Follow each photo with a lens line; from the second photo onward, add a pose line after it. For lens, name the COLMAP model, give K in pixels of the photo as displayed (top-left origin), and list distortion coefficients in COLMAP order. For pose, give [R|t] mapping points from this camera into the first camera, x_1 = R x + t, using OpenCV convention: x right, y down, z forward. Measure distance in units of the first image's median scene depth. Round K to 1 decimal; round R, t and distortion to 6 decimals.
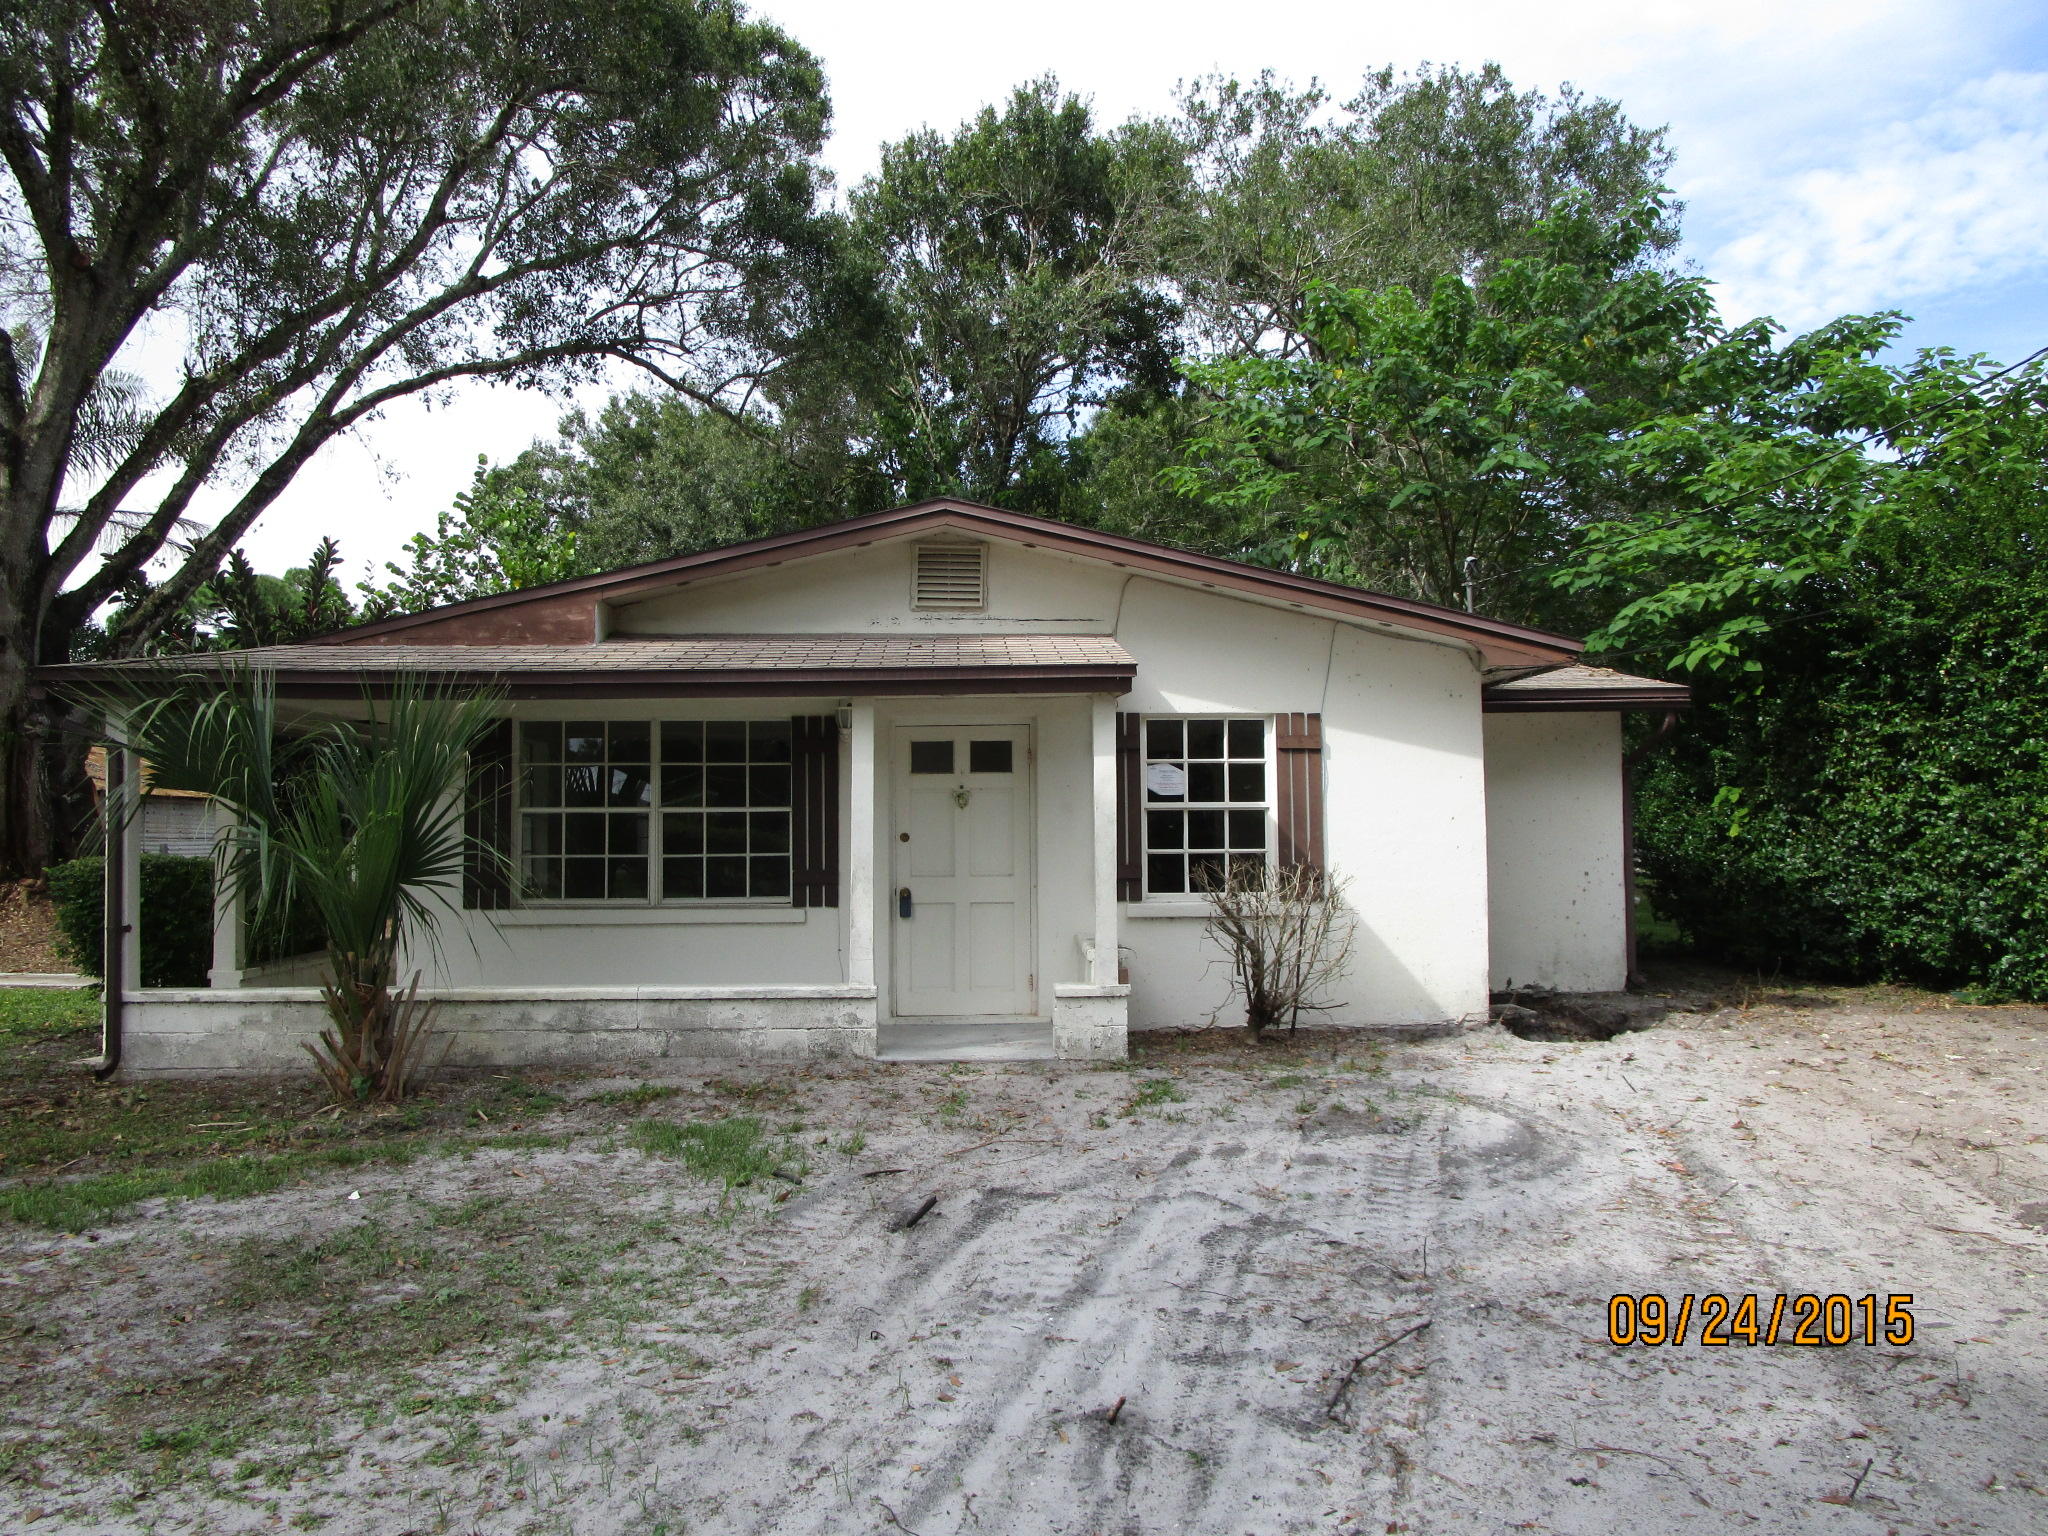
lens RADIAL K [[1738.0, 0, 1024.0], [0, 1738.0, 768.0], [0, 0, 1]] dist [0.000716, 0.002261]
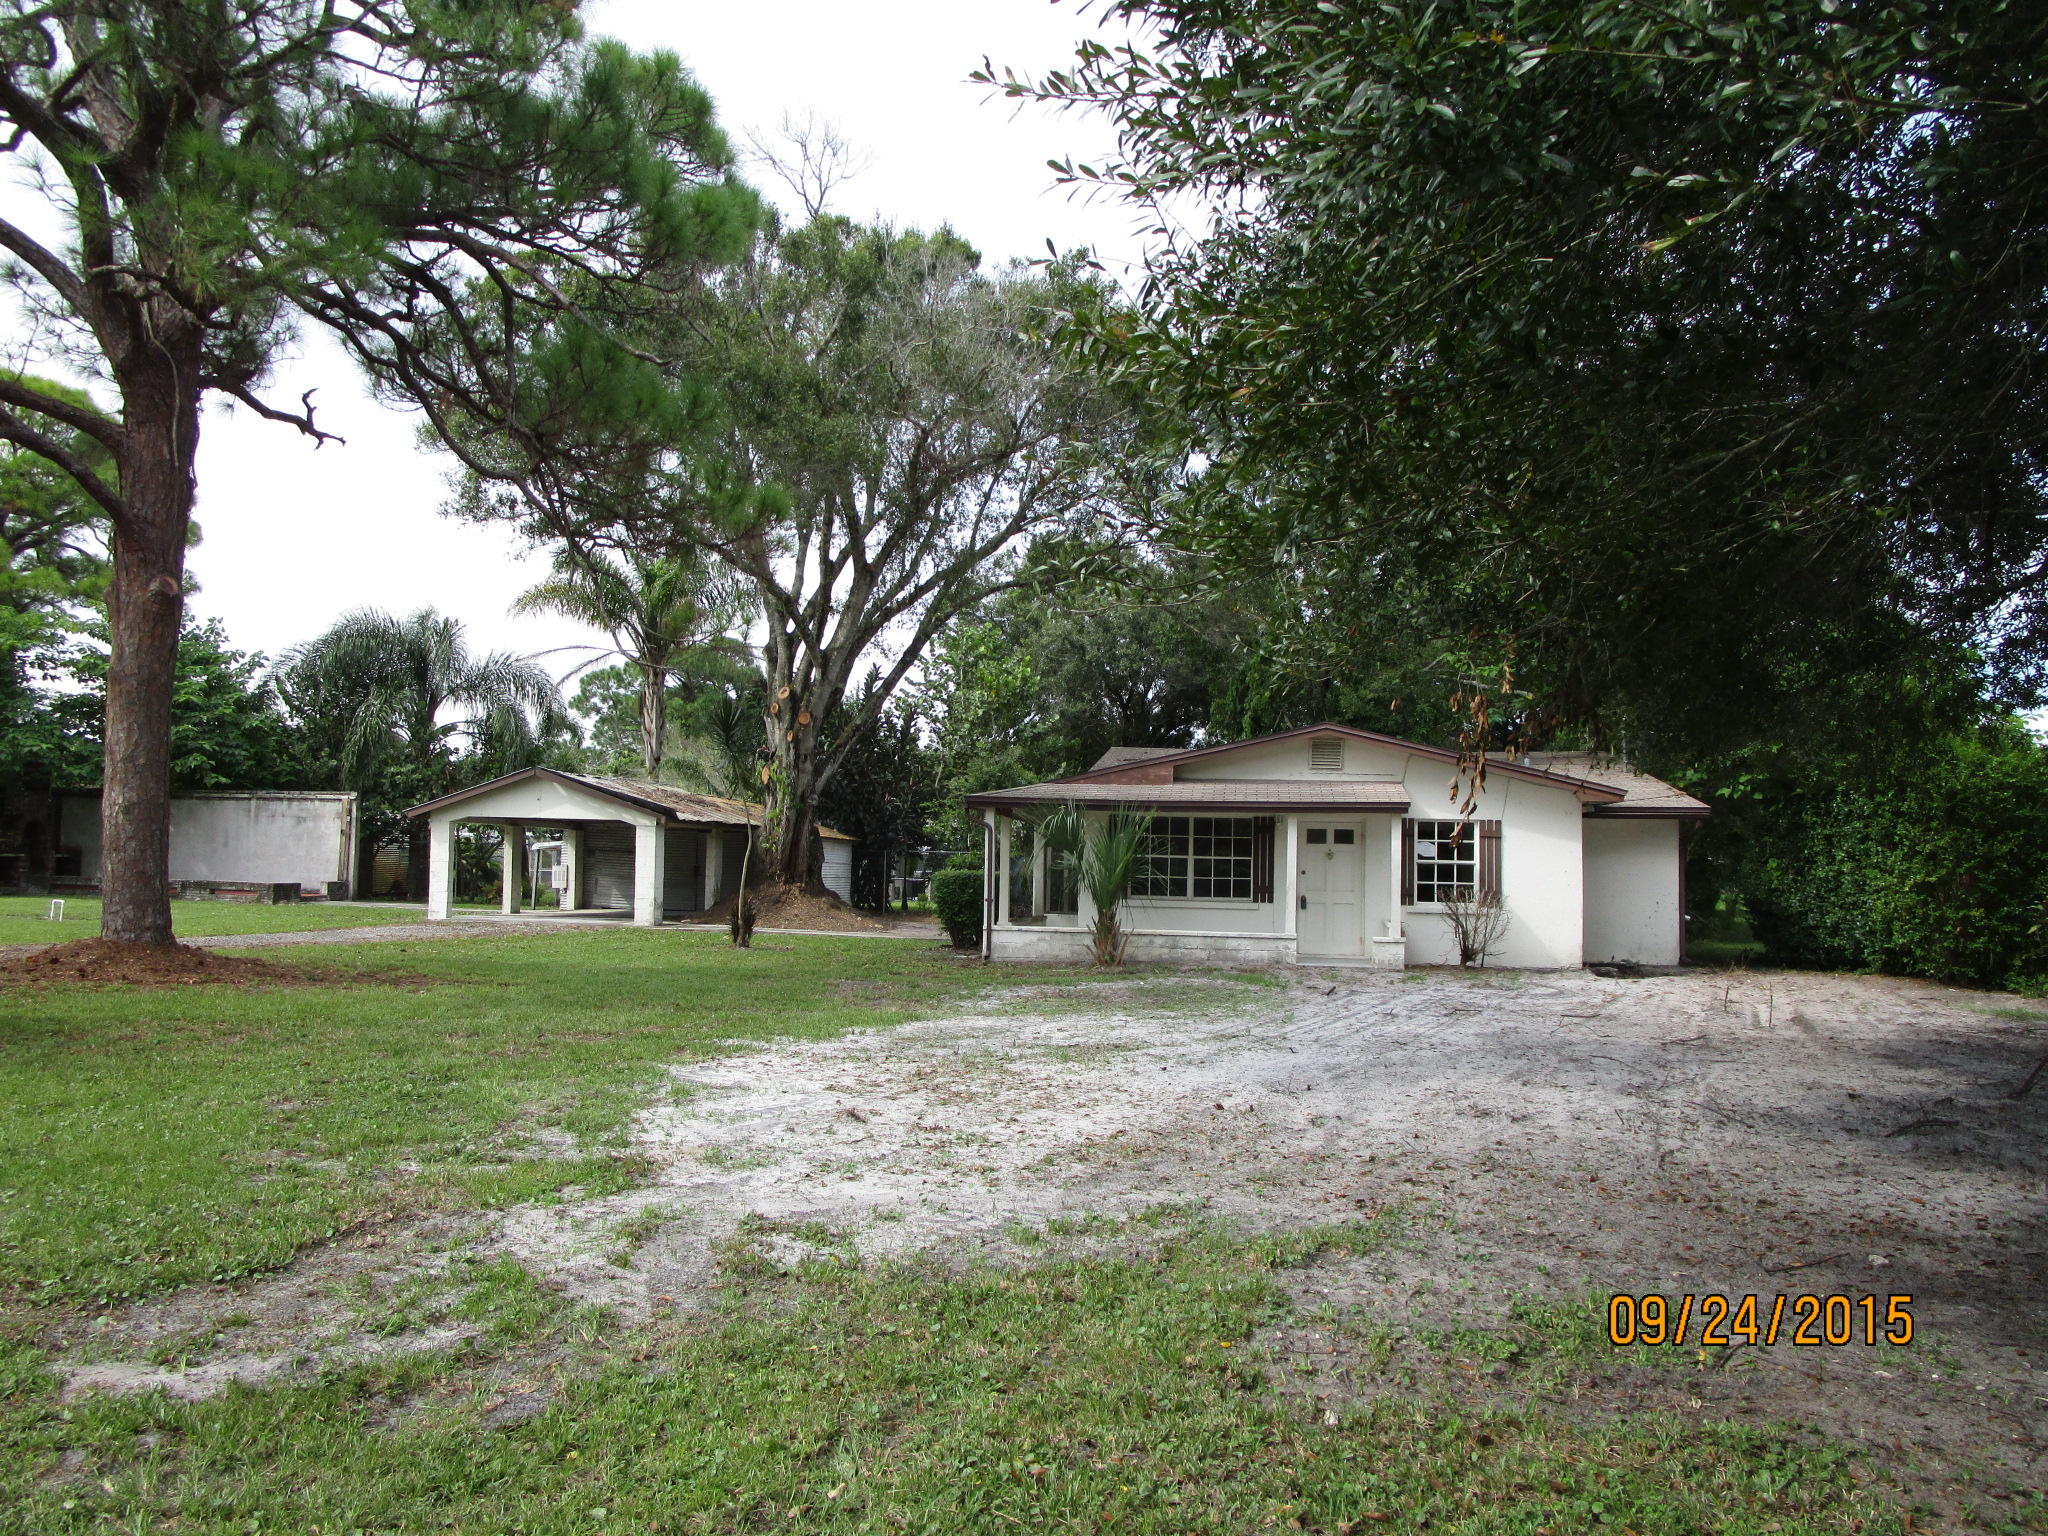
lens RADIAL K [[1738.0, 0, 1024.0], [0, 1738.0, 768.0], [0, 0, 1]] dist [0.000716, 0.002261]
pose [[0.984816, 0.018838, -0.172578, -0.039978], [-0.022734, 0.999529, -0.020627, -0.038792], [0.172108, 0.024237, 0.984780, -1.226668]]
